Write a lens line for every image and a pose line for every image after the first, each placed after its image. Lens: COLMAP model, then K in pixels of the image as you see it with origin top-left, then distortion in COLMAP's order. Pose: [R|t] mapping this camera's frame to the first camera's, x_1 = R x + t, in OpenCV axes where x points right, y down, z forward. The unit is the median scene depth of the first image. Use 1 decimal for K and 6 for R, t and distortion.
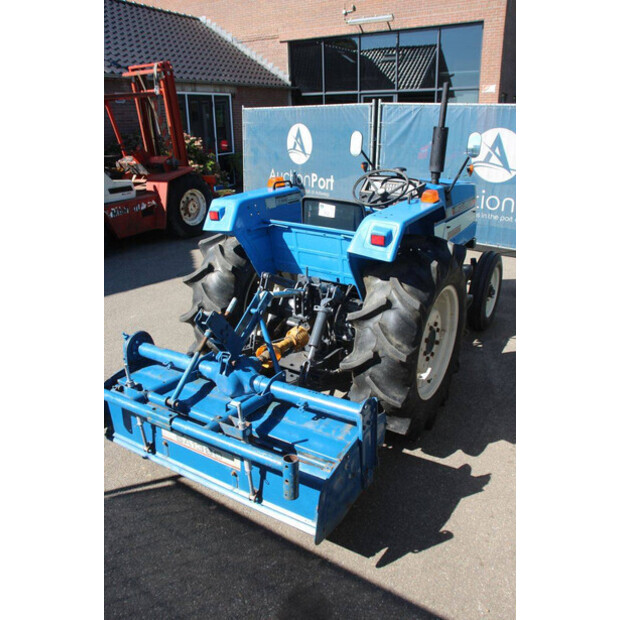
lens RADIAL K [[500.0, 0, 310.0], [0, 500.0, 310.0], [0, 0, 1]] dist [-0.178391, 0.158660]
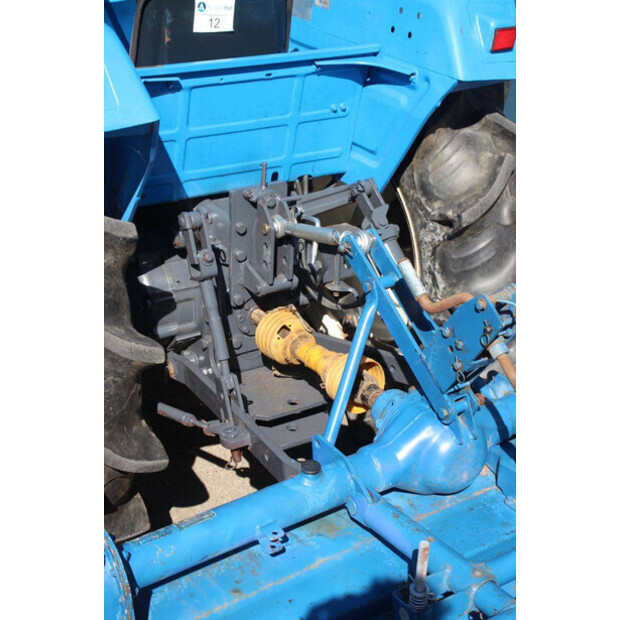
lens RADIAL K [[1111.2, 0, 310.0], [0, 1111.2, 310.0], [0, 0, 1]] dist [0.186438, 0.164616]
pose [[0.427162, -0.382626, 0.819225, -0.776927], [0.306965, 0.913603, 0.266648, -0.206620], [-0.850473, 0.137572, 0.507709, 0.521834]]
